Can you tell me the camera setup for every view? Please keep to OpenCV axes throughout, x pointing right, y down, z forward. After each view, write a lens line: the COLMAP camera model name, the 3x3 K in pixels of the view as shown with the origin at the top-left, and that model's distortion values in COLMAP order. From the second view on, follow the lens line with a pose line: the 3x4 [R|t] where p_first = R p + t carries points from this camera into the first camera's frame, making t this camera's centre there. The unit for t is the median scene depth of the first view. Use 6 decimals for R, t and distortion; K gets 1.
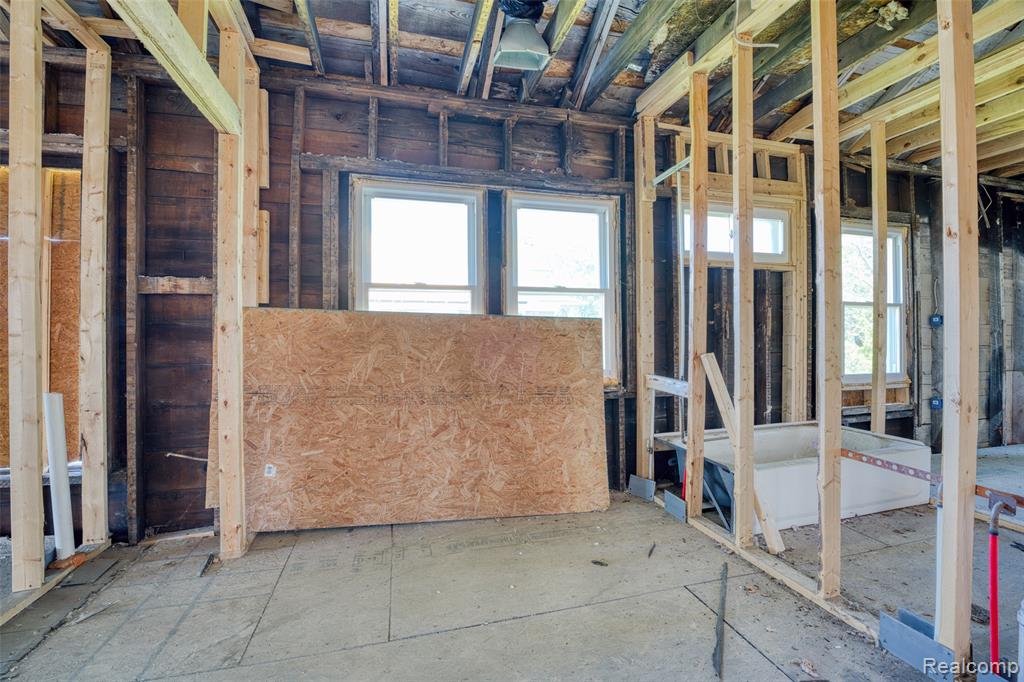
lens RADIAL K [[423.4, 0, 508.2], [0, 423.4, 334.4], [0, 0, 1]] dist [-0.000018, 0.000232]
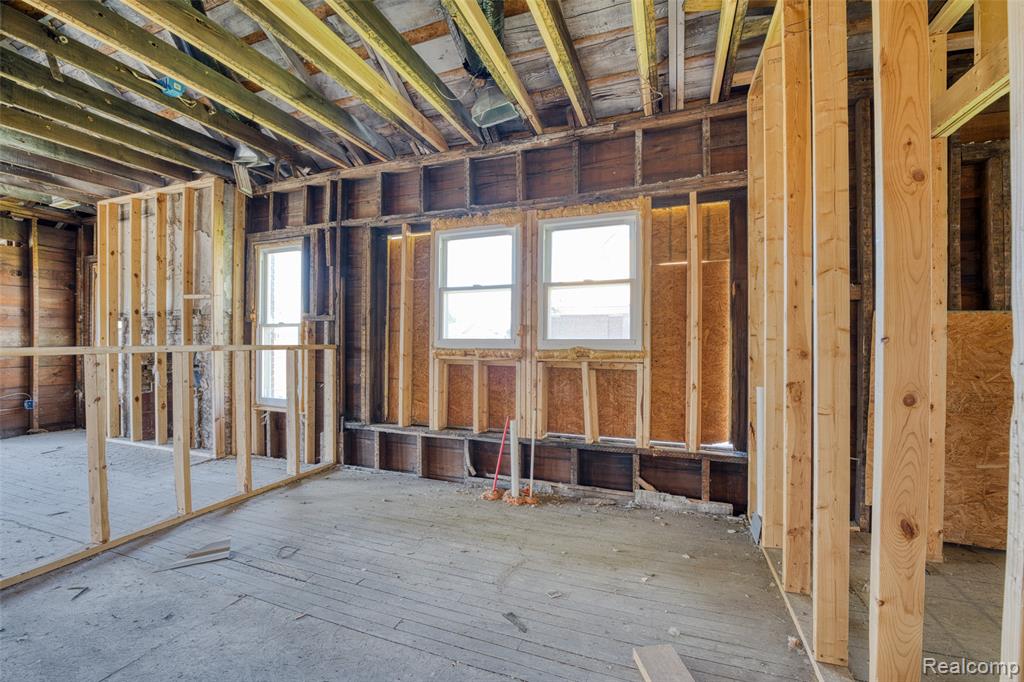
lens RADIAL K [[423.4, 0, 515.4], [0, 423.4, 340.8], [0, 0, 1]] dist [-0.000018, 0.000232]
pose [[0.854270, 0.002428, -0.519823, -0.872832], [0.000862, 0.999981, 0.006088, -0.001100], [0.519828, -0.005649, 0.854252, -0.326973]]
